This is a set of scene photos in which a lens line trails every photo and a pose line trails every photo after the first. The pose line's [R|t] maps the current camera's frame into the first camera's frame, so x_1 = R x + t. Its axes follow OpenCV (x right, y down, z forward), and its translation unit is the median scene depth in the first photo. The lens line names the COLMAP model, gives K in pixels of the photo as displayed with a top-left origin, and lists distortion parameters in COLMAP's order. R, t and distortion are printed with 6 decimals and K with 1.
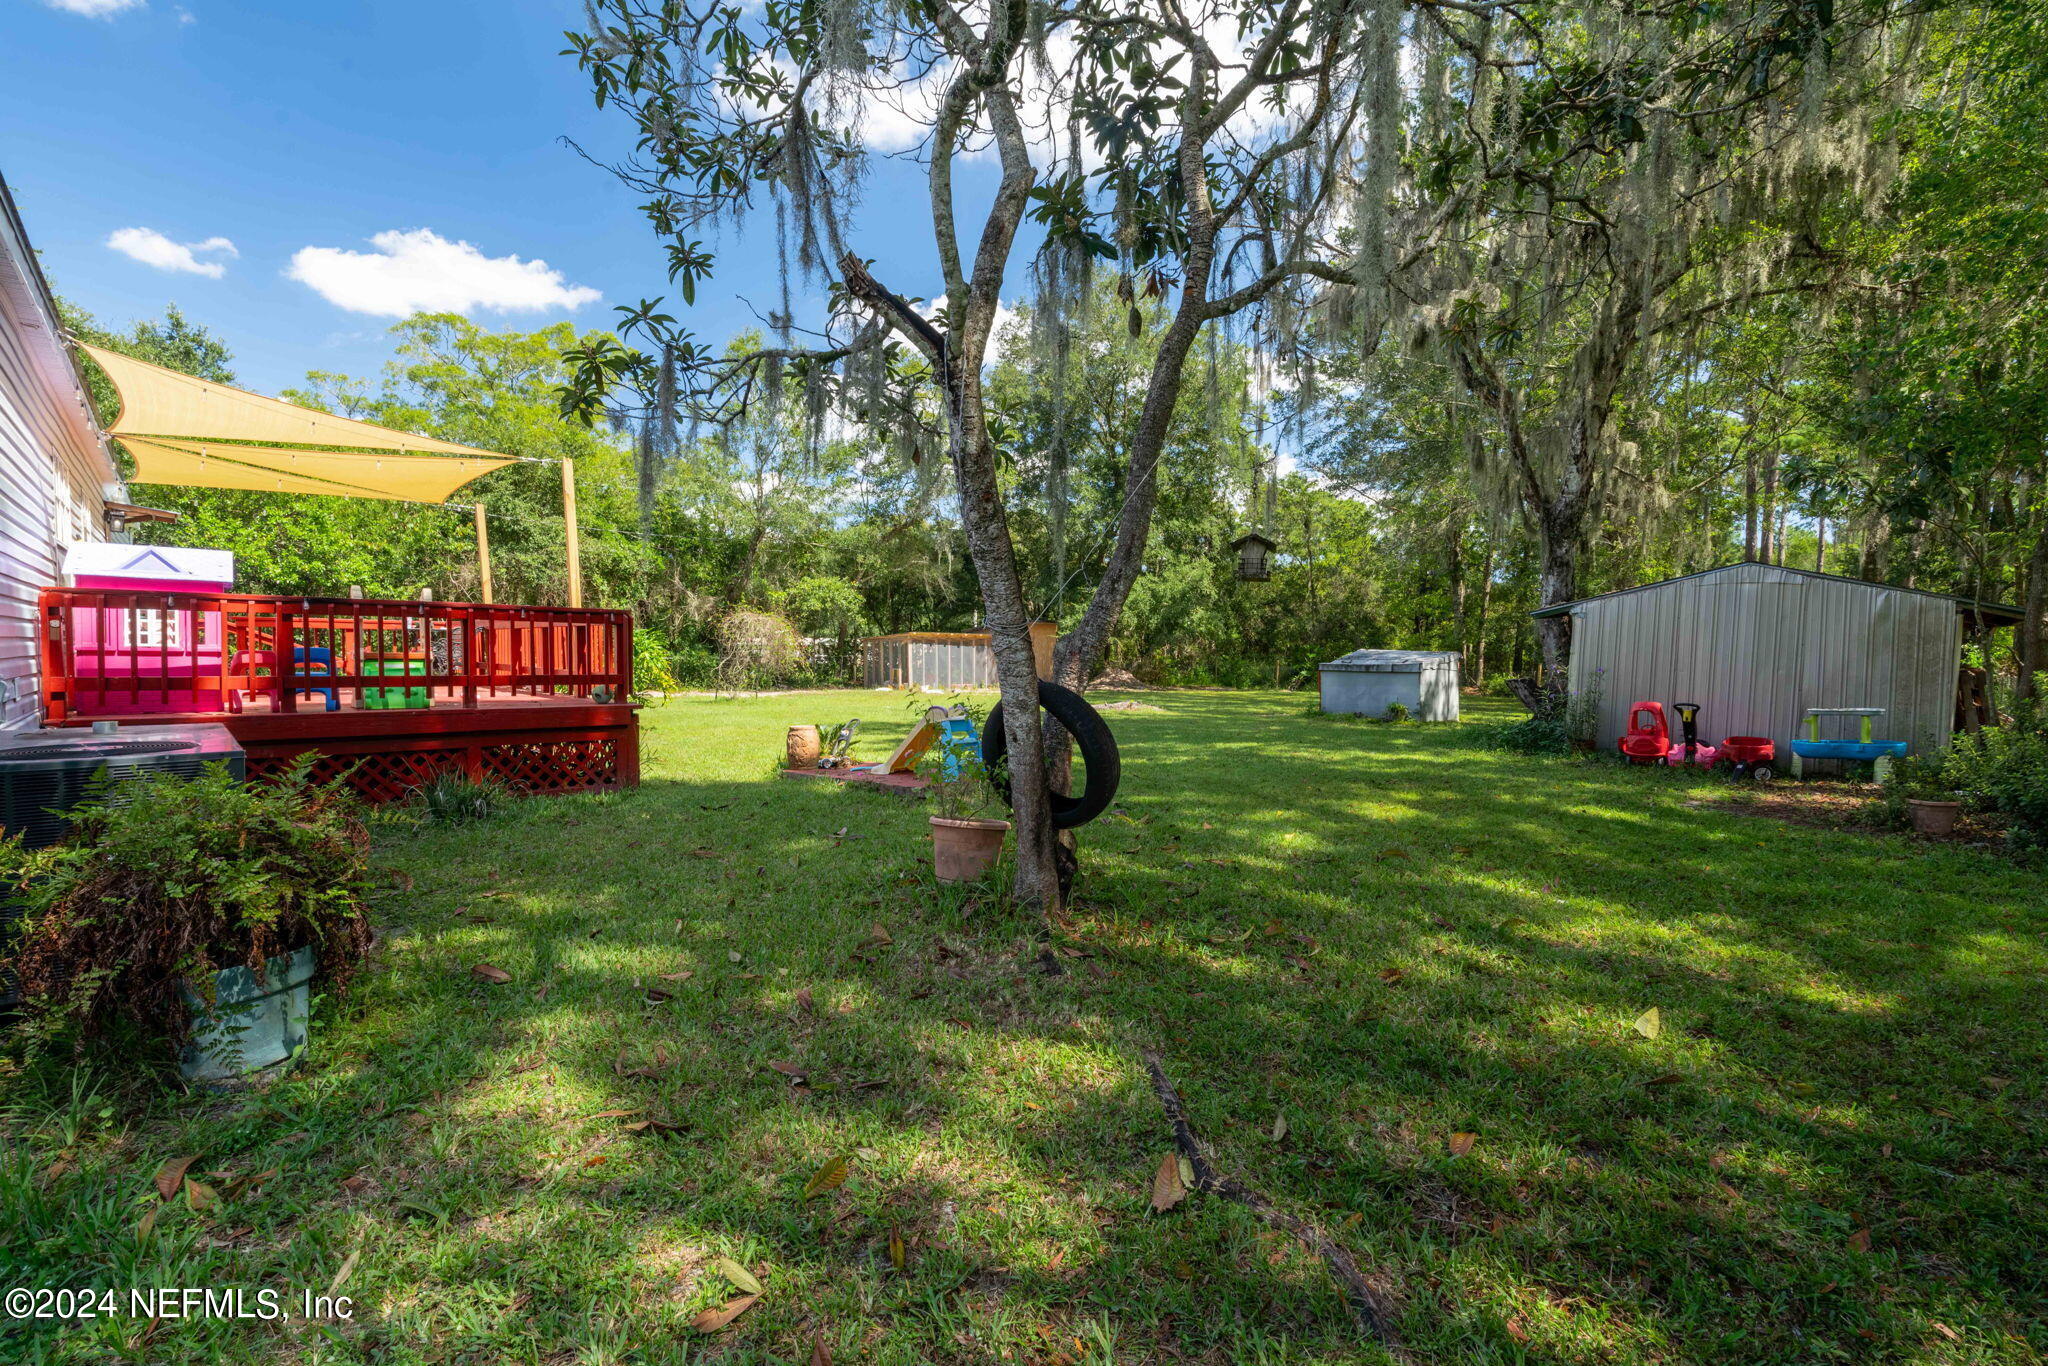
lens RADIAL K [[913.1, 0, 1016.8], [0, 913.1, 684.7], [0, 0, 1]] dist [-0.005176, 0.000160]
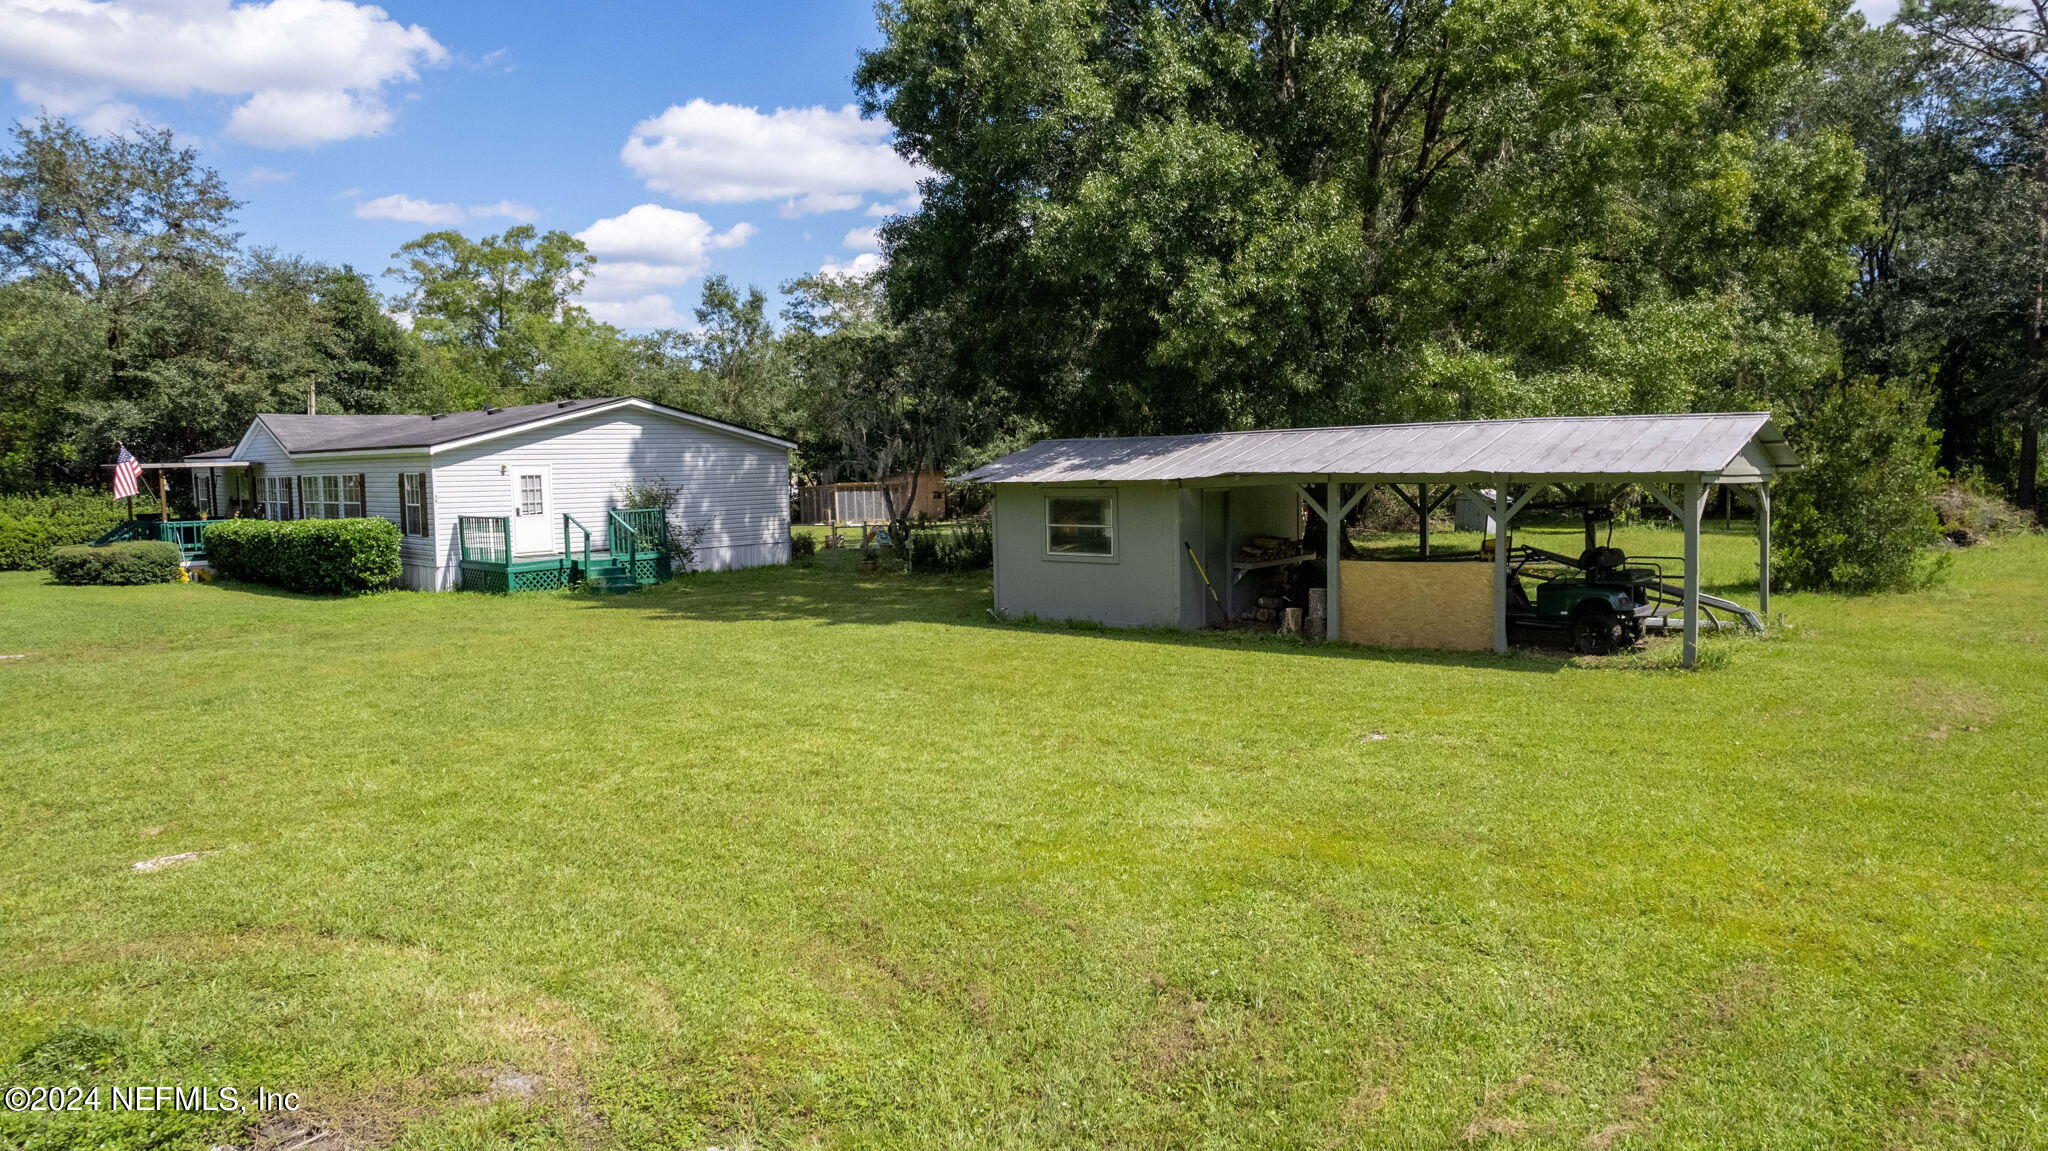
lens RADIAL K [[1324.2, 0, 1024.8], [0, 1324.2, 570.0], [0, 0, 1]] dist [-0.062551, 0.079224]
pose [[0.997881, -0.030620, 0.057404, 0.046386], [0.028123, 0.998643, 0.043827, -0.004939], [-0.058668, -0.042120, 0.997389, -0.945402]]
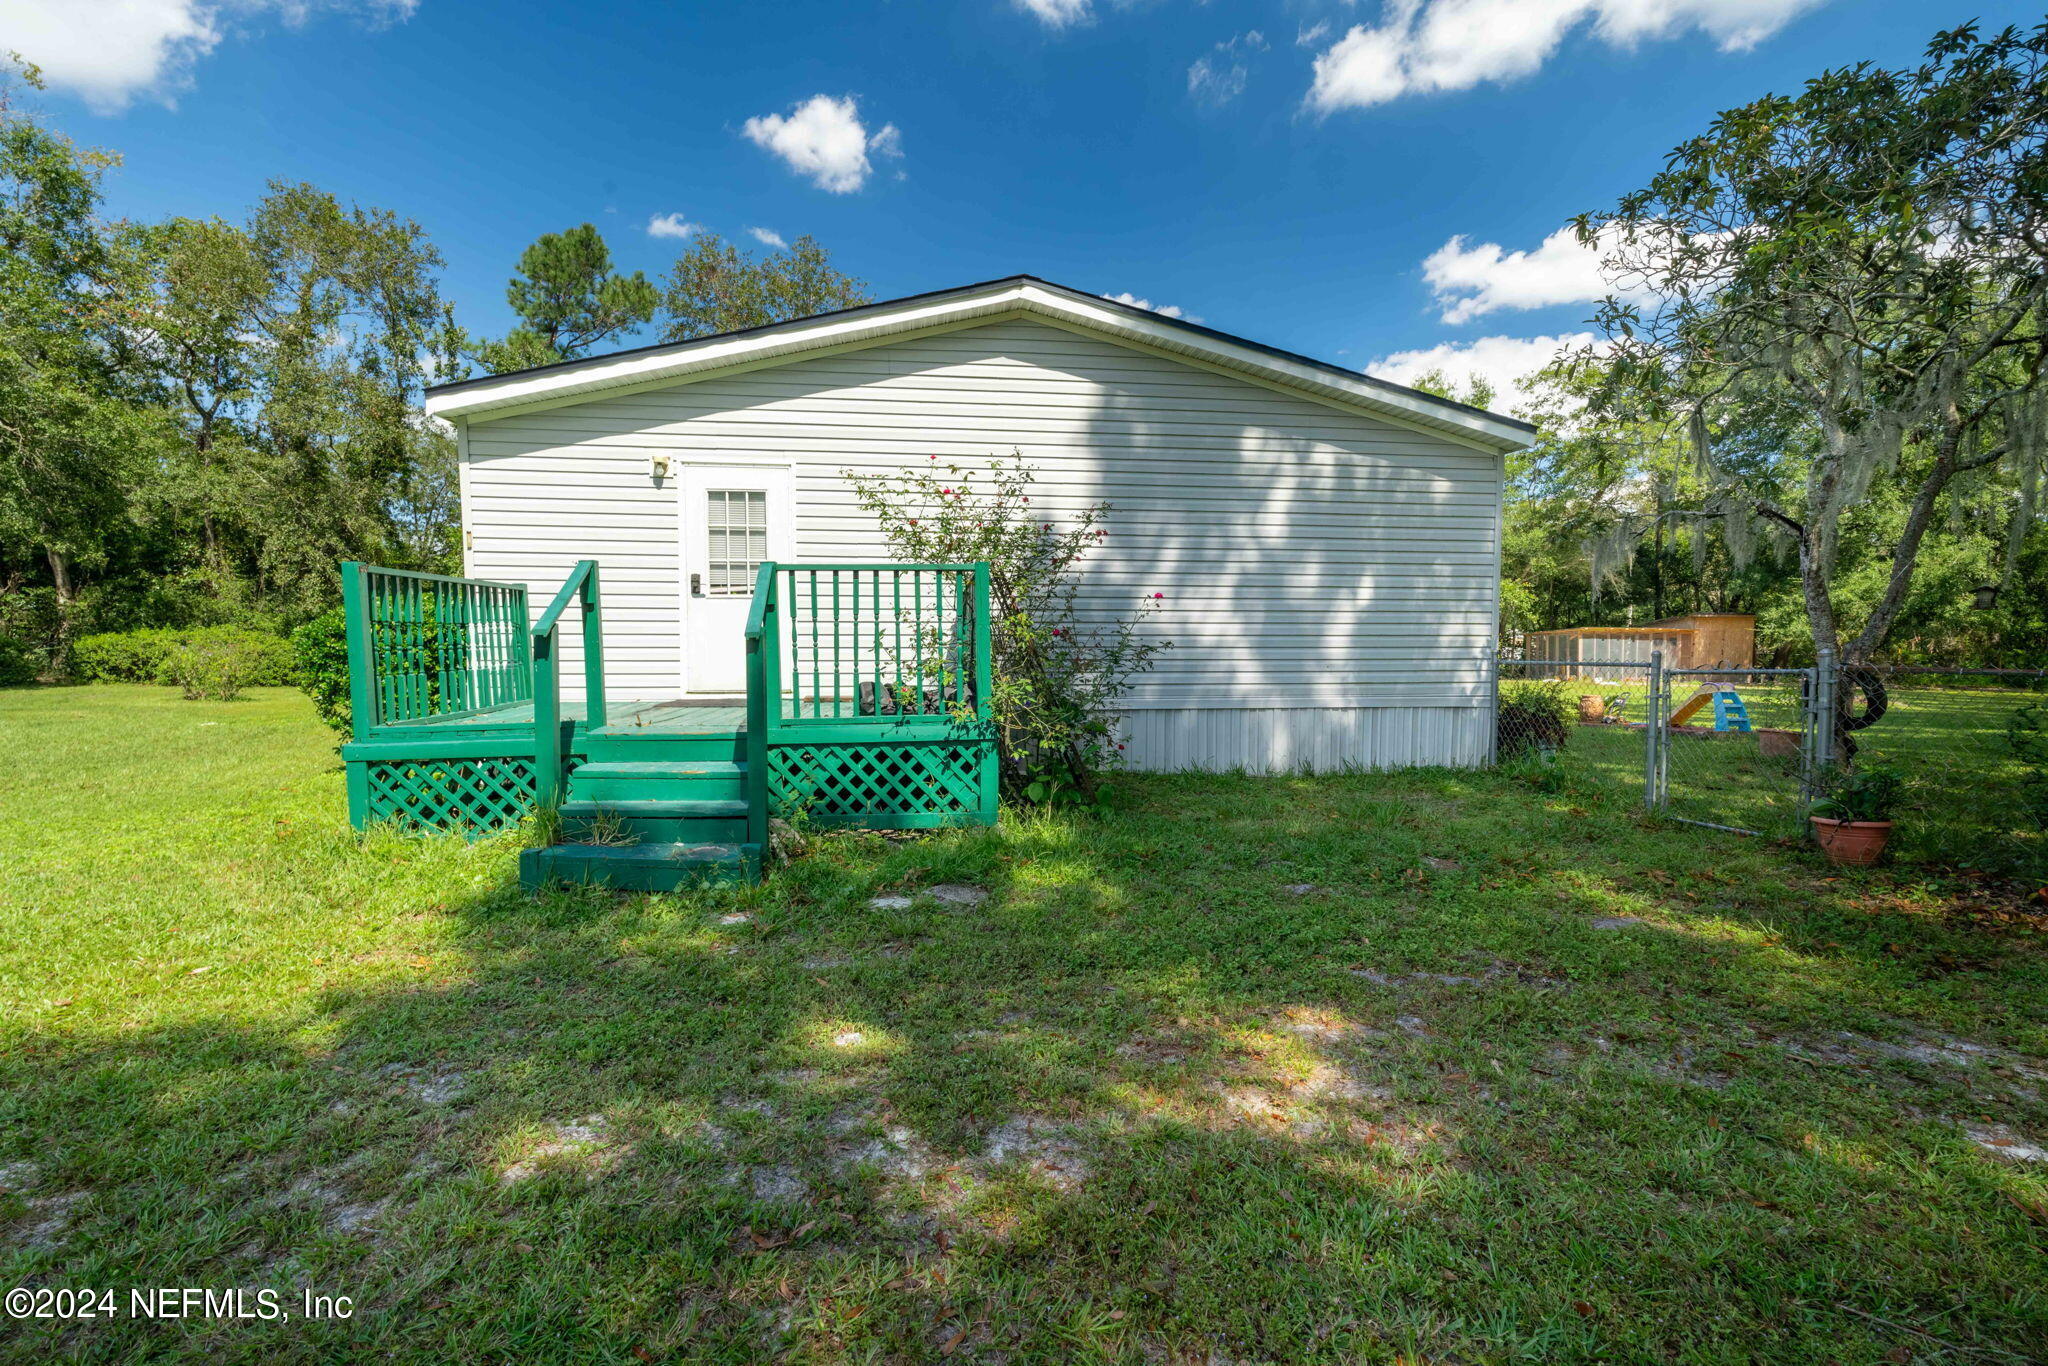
lens RADIAL K [[913.1, 0, 1016.8], [0, 913.1, 684.7], [0, 0, 1]] dist [-0.005176, 0.000160]
pose [[0.815570, 0.025545, -0.578095, -0.035272], [-0.020127, 0.999673, 0.015779, 0.004768], [0.578309, -0.001233, 0.815817, -0.217165]]
